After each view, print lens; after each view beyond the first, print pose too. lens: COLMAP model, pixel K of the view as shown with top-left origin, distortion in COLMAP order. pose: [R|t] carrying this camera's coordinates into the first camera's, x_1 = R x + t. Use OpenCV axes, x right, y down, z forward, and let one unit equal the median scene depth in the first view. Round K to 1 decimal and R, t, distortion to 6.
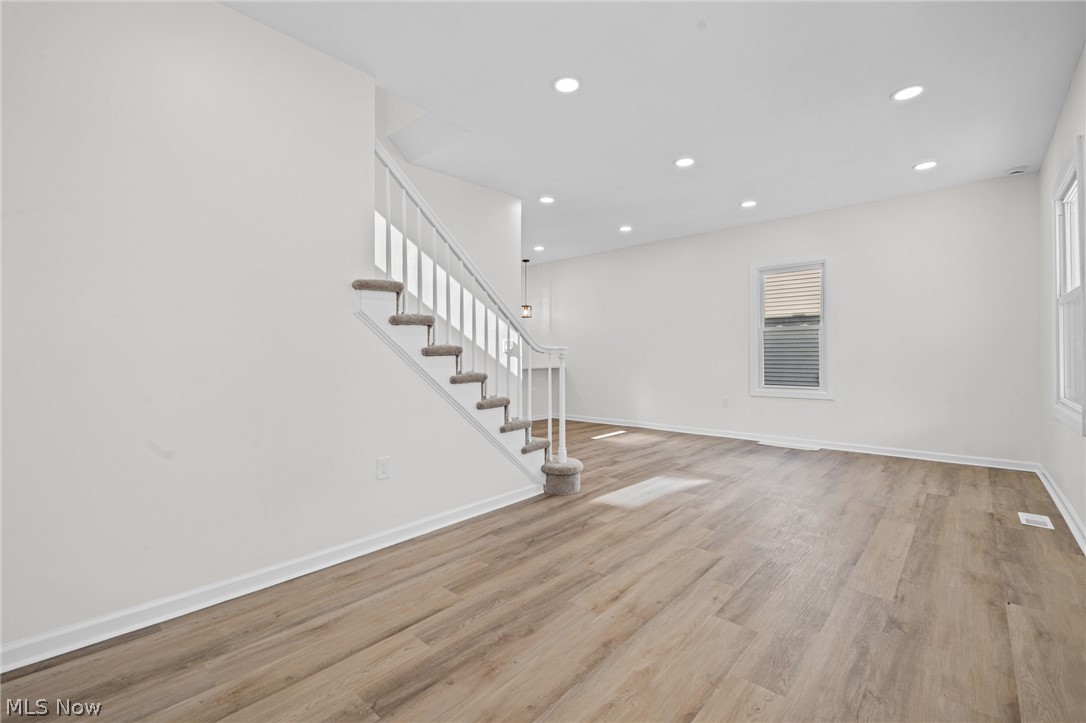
lens RADIAL K [[485.3, 0, 543.0], [0, 485.3, 352.7], [0, 0, 1]] dist [-0.008124, -0.000101]
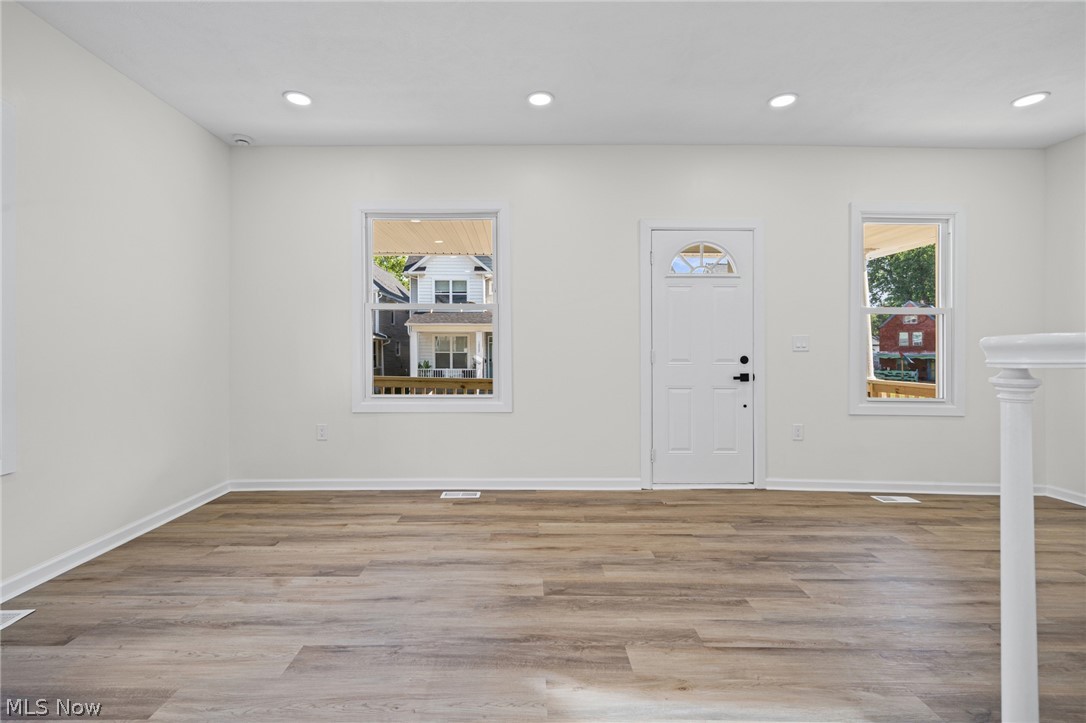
lens RADIAL K [[485.3, 0, 545.0], [0, 485.3, 359.8], [0, 0, 1]] dist [-0.008124, -0.000101]
pose [[-0.689170, -0.007376, 0.724562, 0.056381], [0.001741, 0.999928, 0.011835, 0.013982], [-0.724597, 0.009418, -0.689108, 2.032887]]
